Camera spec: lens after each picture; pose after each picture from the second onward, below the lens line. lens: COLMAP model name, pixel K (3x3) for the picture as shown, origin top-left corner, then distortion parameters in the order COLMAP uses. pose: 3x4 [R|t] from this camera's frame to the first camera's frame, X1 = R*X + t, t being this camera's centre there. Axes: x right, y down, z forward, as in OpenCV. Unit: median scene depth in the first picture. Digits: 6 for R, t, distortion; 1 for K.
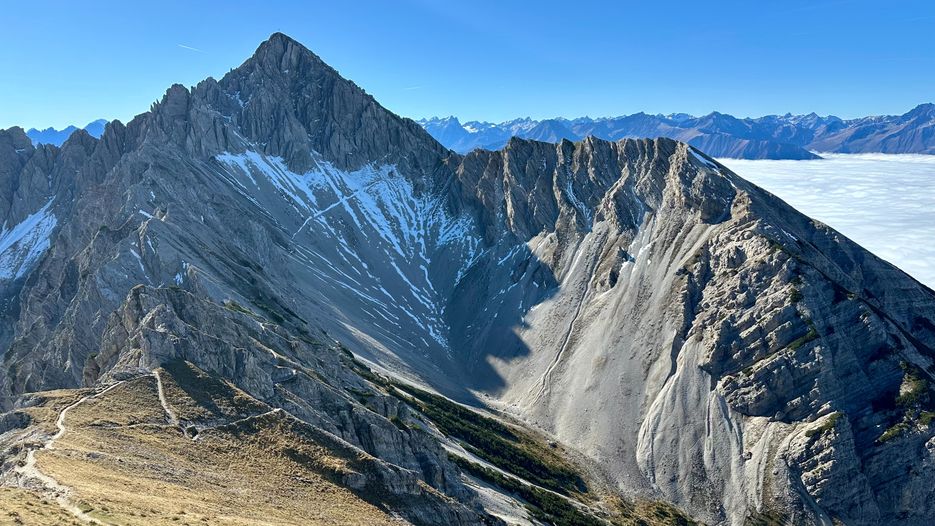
lens RADIAL K [[750.9, 0, 467.2], [0, 750.9, 262.0], [0, 0, 1]] dist [-0.015910, 0.007938]
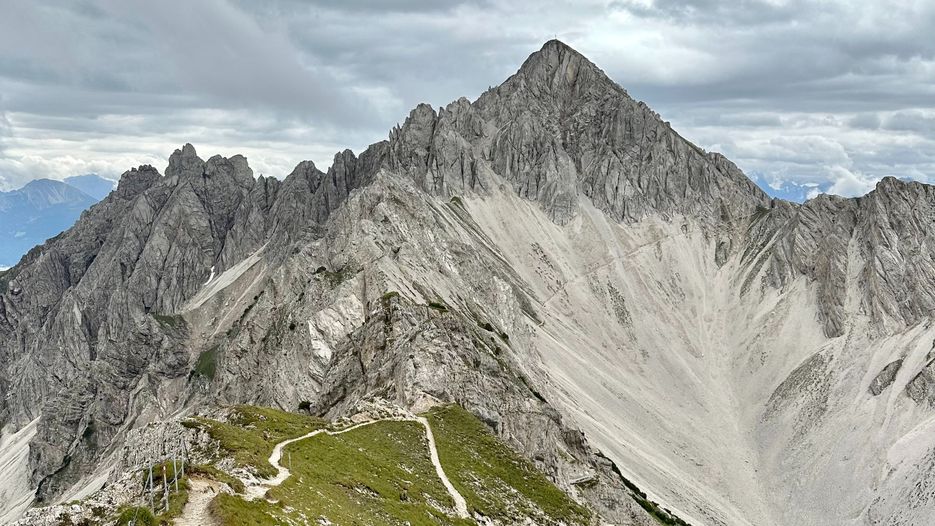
lens RADIAL K [[885.1, 0, 467.7], [0, 885.1, 263.6], [0, 0, 1]] dist [0.119928, 0.000000]
pose [[0.959525, 0.063972, -0.274263, -0.065201], [-0.096528, 0.989574, -0.106891, 0.032202], [0.264565, 0.129038, 0.955696, 0.110904]]
